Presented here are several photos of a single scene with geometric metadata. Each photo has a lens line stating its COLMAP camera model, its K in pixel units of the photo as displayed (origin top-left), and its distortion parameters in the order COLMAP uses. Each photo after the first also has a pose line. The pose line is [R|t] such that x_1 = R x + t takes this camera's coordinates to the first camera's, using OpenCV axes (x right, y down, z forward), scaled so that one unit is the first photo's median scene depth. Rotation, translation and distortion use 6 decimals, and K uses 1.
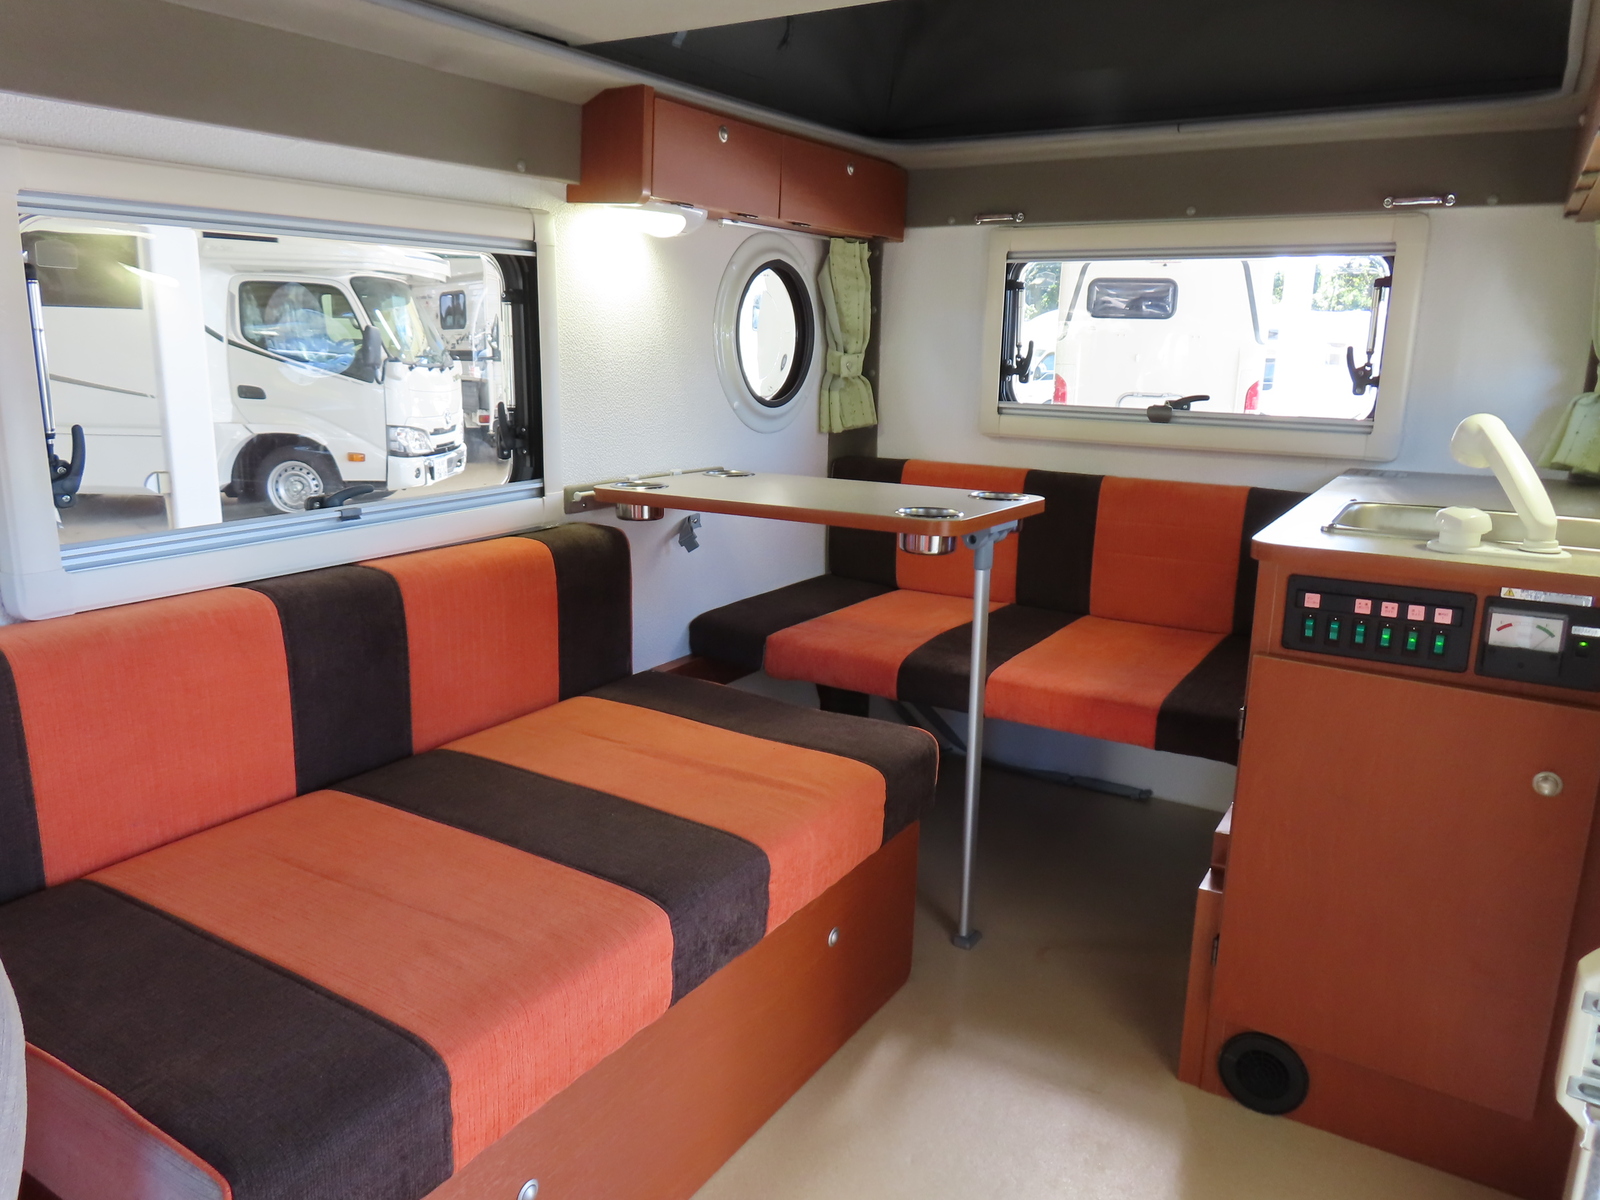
lens RADIAL K [[1150.0, 0, 796.0], [0, 1150.0, 596.1], [0, 0, 1]] dist [-0.015067, 0.002649]
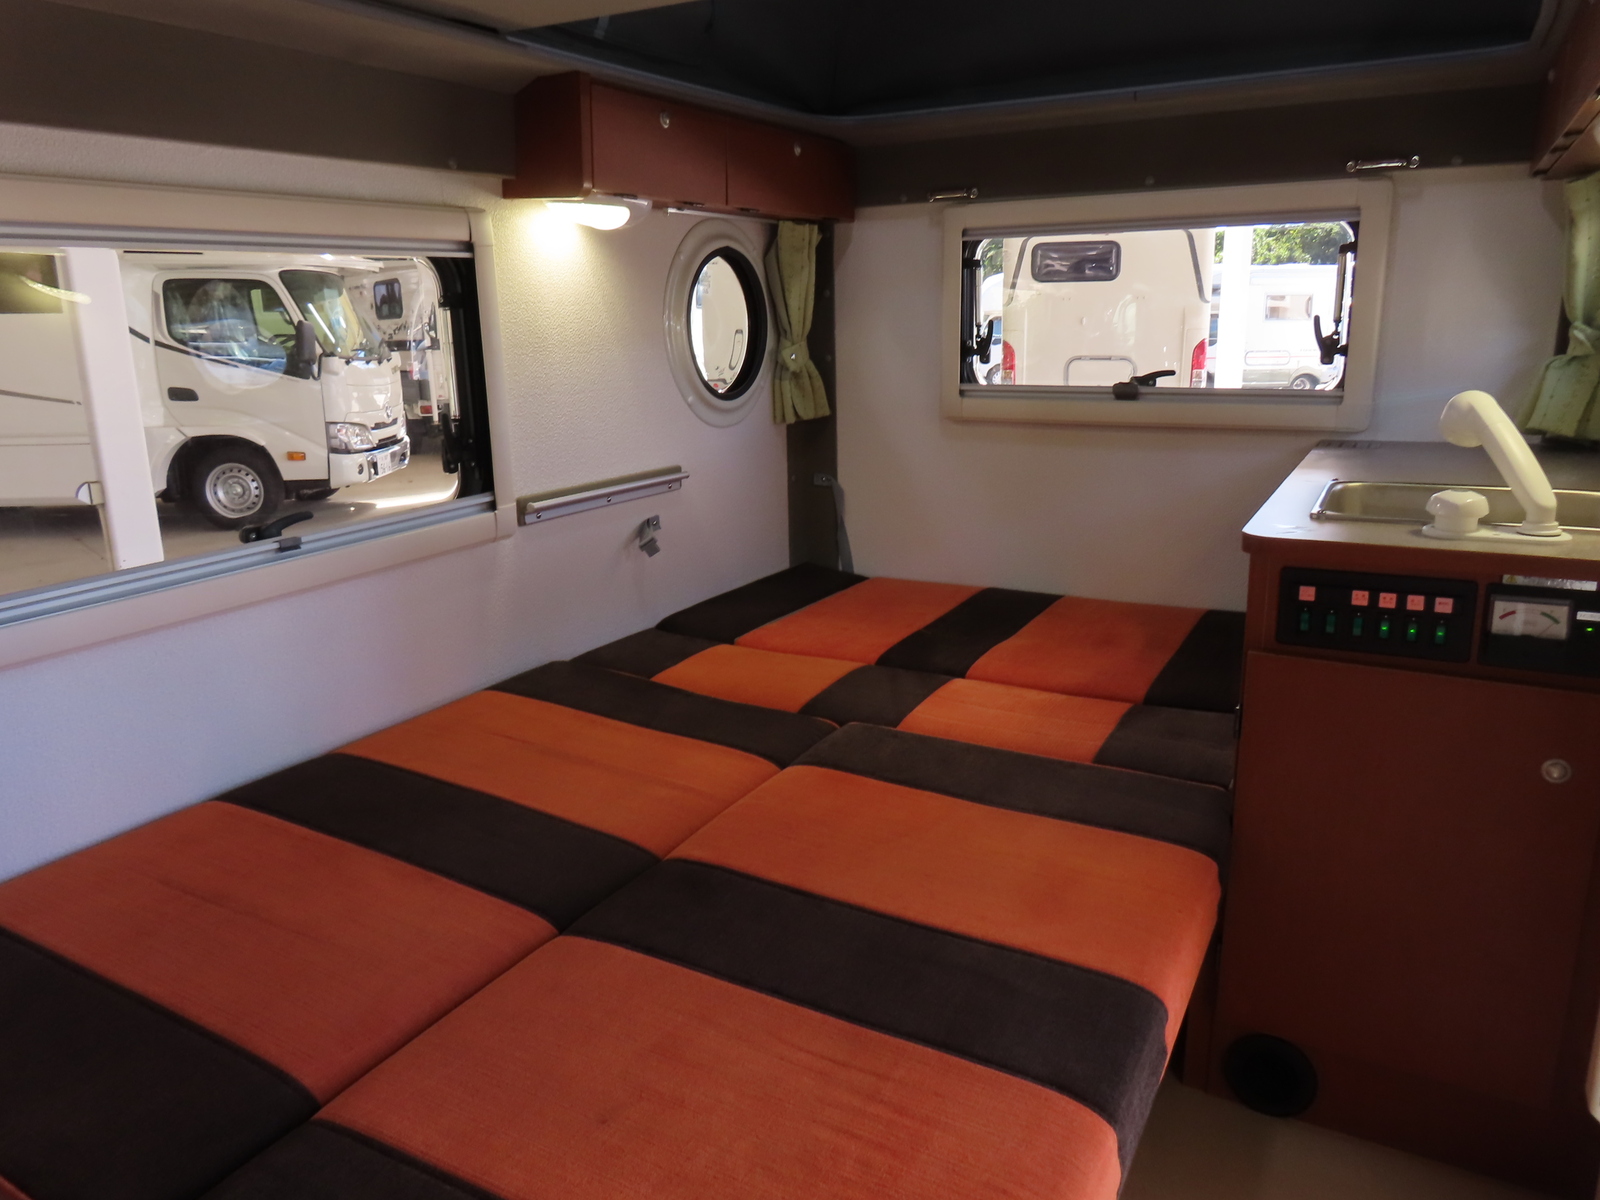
lens RADIAL K [[1150.0, 0, 794.3], [0, 1150.0, 596.9], [0, 0, 1]] dist [-0.015067, 0.002649]
pose [[0.998142, -0.048691, 0.036624, -0.009592], [0.047797, 0.998546, 0.024914, -0.024160], [-0.037784, -0.023118, 0.999019, 0.034711]]
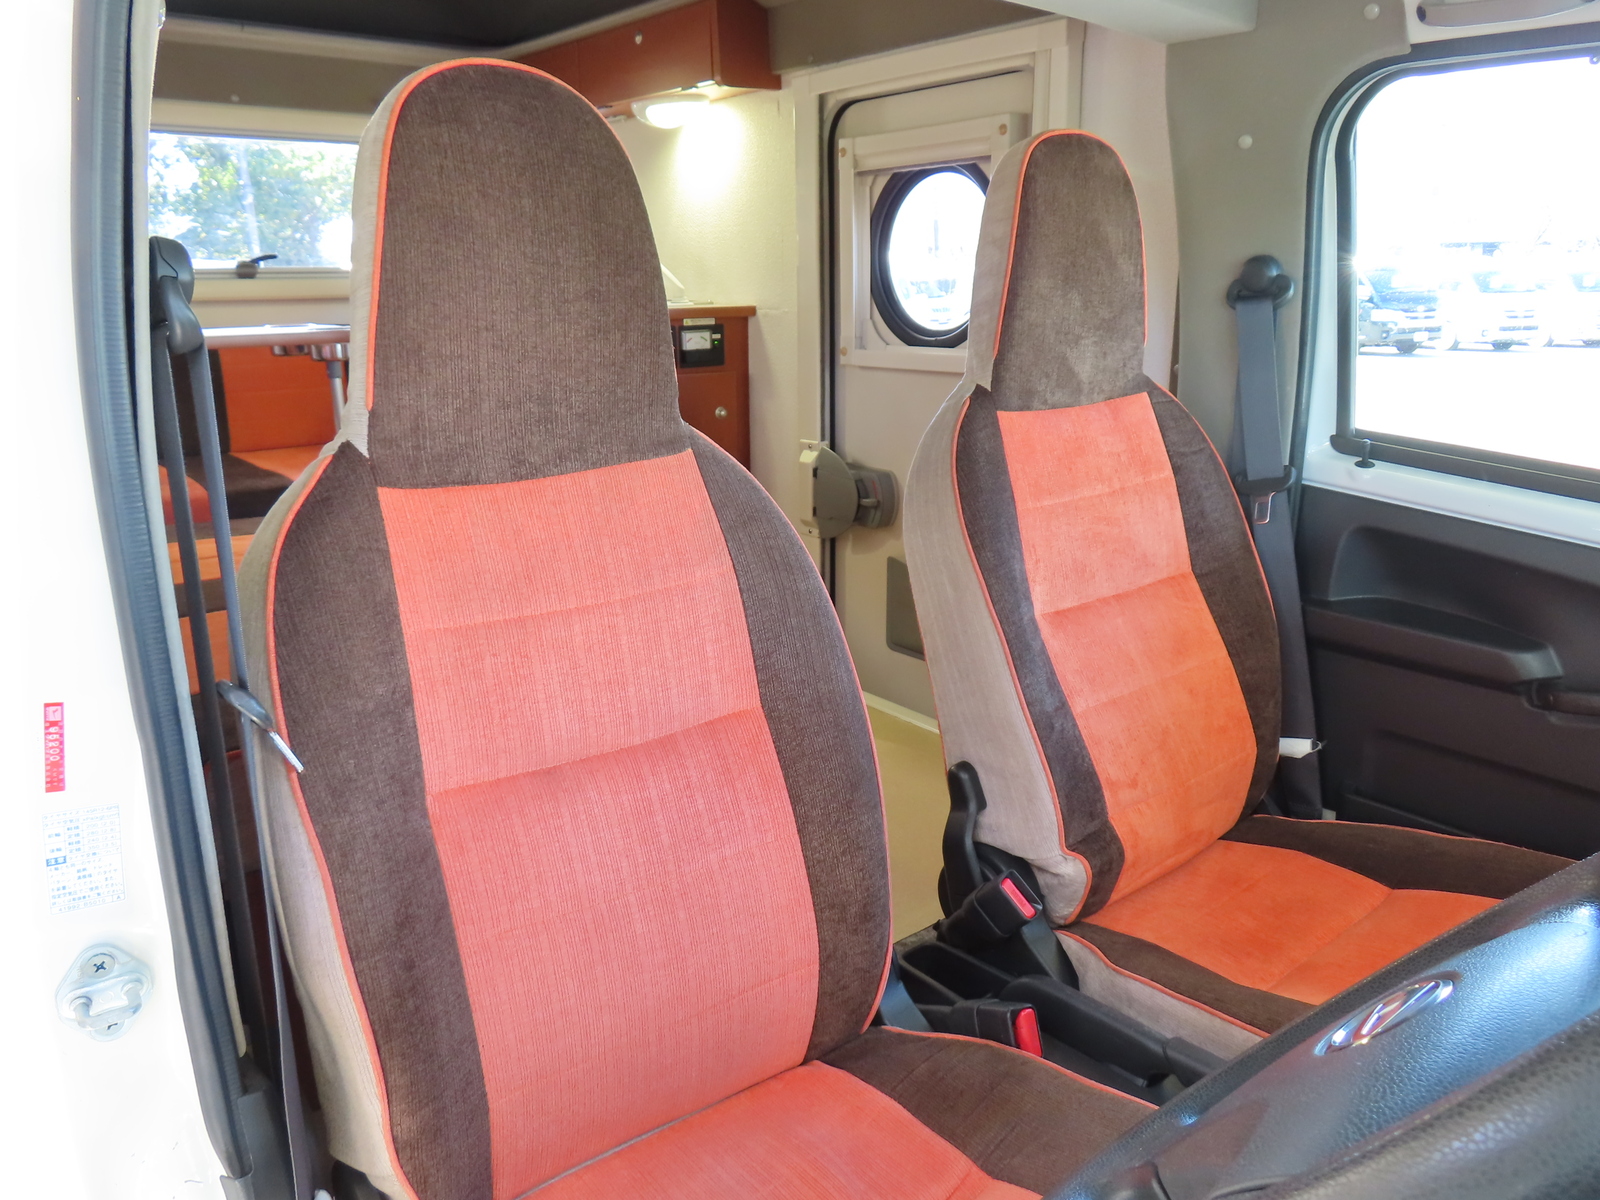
lens RADIAL K [[1150.0, 0, 798.4], [0, 1150.0, 595.0], [0, 0, 1]] dist [-0.015067, 0.002649]
pose [[0.331277, -0.275209, 0.902505, -0.734260], [0.220638, 0.952592, 0.209494, 0.042841], [-0.917374, 0.129727, 0.376293, 0.078960]]
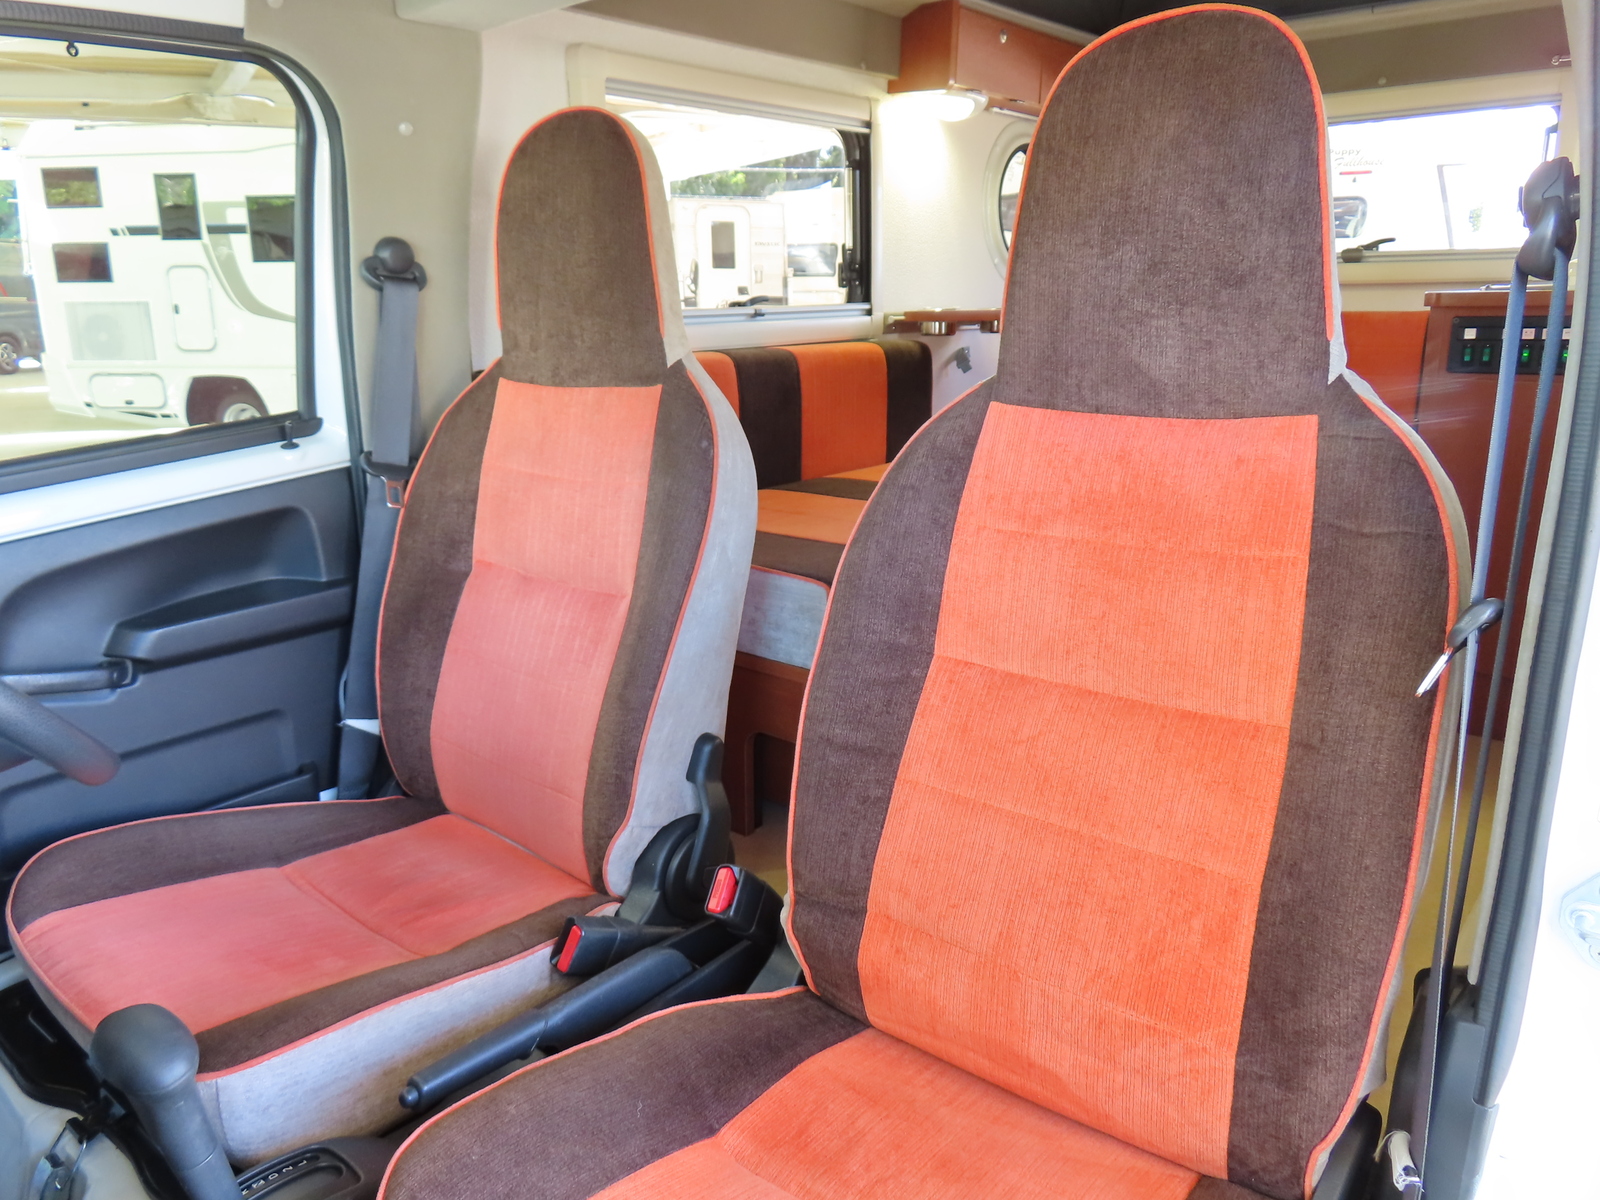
lens RADIAL K [[1150.0, 0, 790.9], [0, 1150.0, 599.3], [0, 0, 1]] dist [-0.015067, 0.002649]
pose [[0.990016, 0.001294, -0.140948, -0.108974], [0.004208, 0.999241, 0.038729, 0.172363], [0.140891, -0.038936, 0.989259, -0.321855]]
